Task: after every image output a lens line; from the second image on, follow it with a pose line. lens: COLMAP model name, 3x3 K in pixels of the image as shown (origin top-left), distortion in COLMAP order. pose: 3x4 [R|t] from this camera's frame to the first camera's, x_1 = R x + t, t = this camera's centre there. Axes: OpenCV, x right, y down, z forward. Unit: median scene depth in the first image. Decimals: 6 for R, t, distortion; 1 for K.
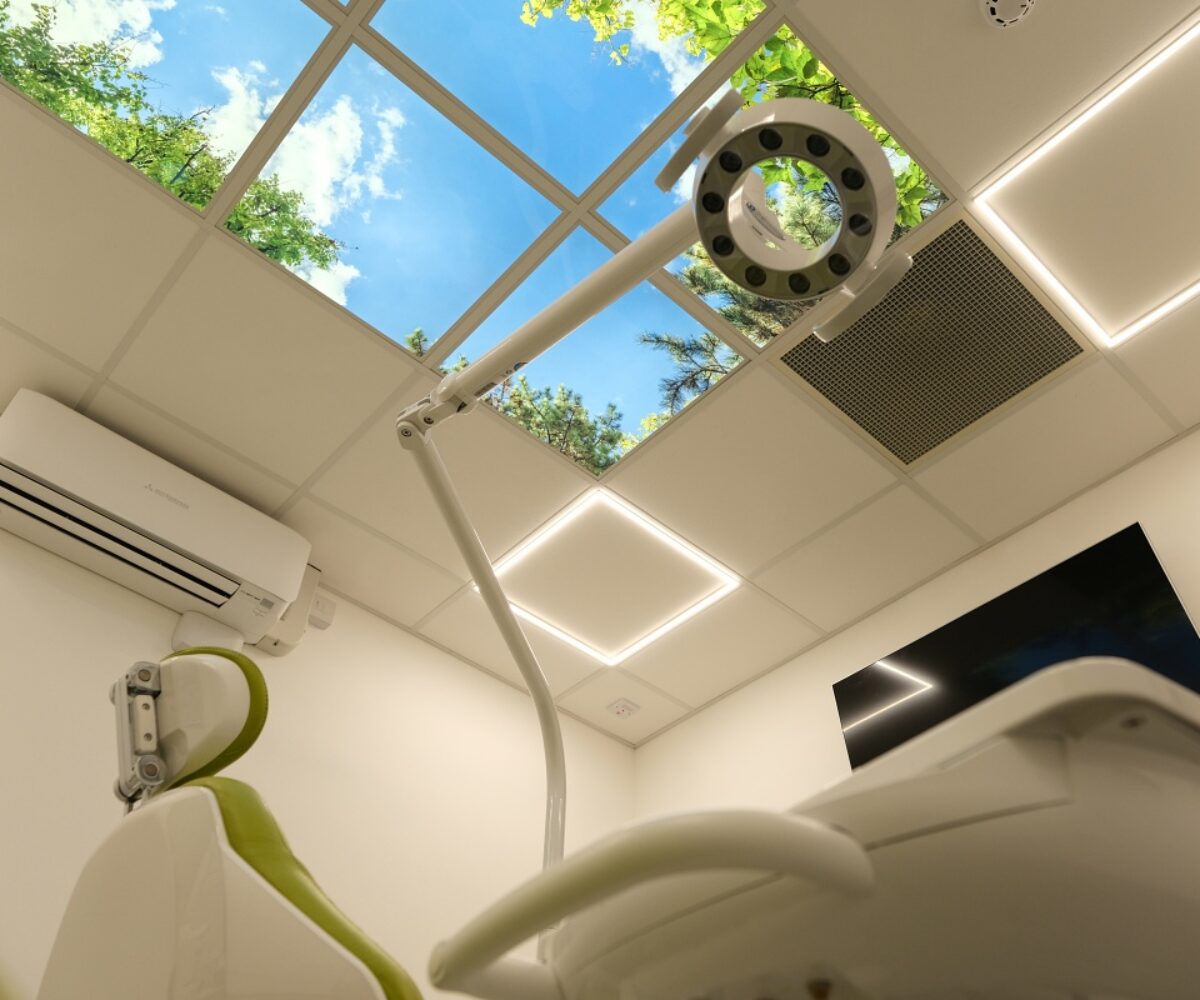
lens RADIAL K [[1013.5, 0, 600.9], [0, 1013.5, 484.3], [0, 0, 1]] dist [-0.031528, 0.008136]
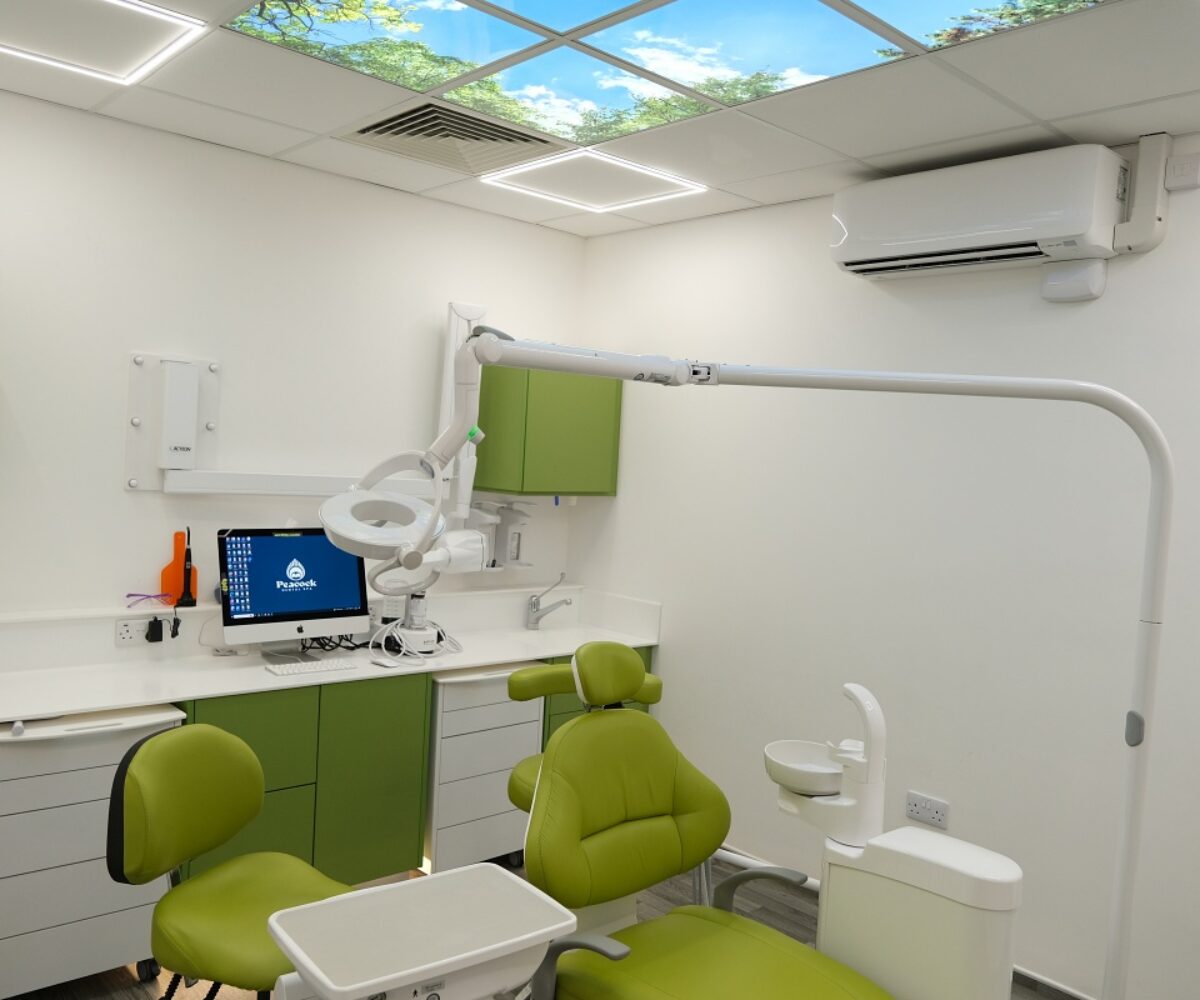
lens RADIAL K [[1013.5, 0, 596.0], [0, 1013.5, 498.3], [0, 0, 1]] dist [-0.031528, 0.008136]
pose [[0.001280, 0.023881, -0.999714, 0.855054], [0.678773, 0.734118, 0.018406, -0.045373], [0.734347, -0.678602, -0.015270, 0.600952]]
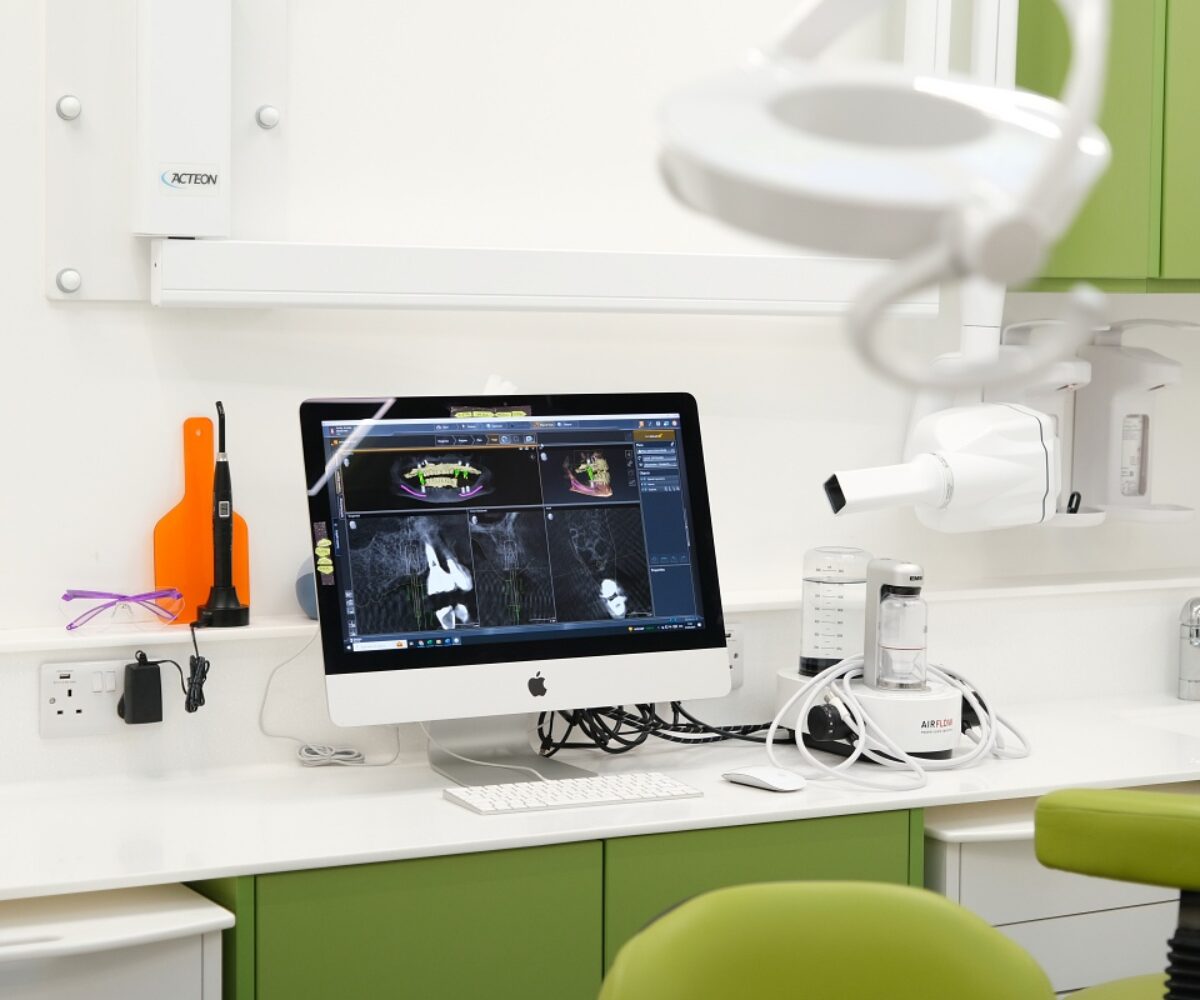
lens RADIAL K [[2607.6, 0, 578.0], [0, 2607.6, 490.5], [0, 0, 1]] dist [0.003265, 0.000000]
pose [[-0.242590, 0.045183, -0.969076, 0.637625], [0.689635, 0.710593, -0.139506, -0.043071], [0.682315, -0.702151, -0.203542, 0.476134]]
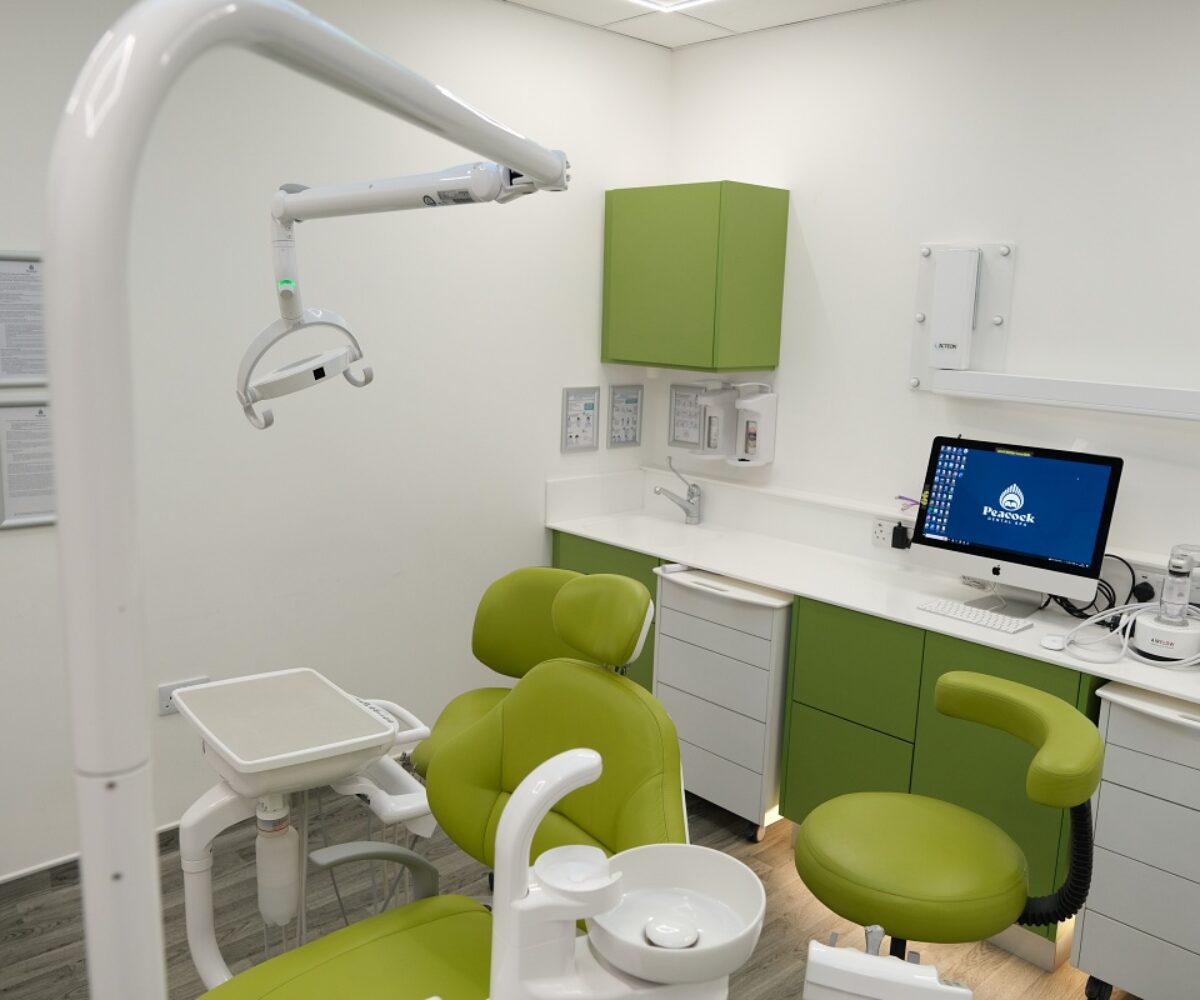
lens RADIAL K [[1013.5, 0, 599.6], [0, 1013.5, 497.5], [0, 0, 1]] dist [-0.031528, 0.008136]
pose [[-0.998232, -0.051284, -0.030037, -0.157918], [-0.024139, 0.811675, -0.583611, 0.482478], [0.054310, -0.581854, -0.811478, 1.136518]]
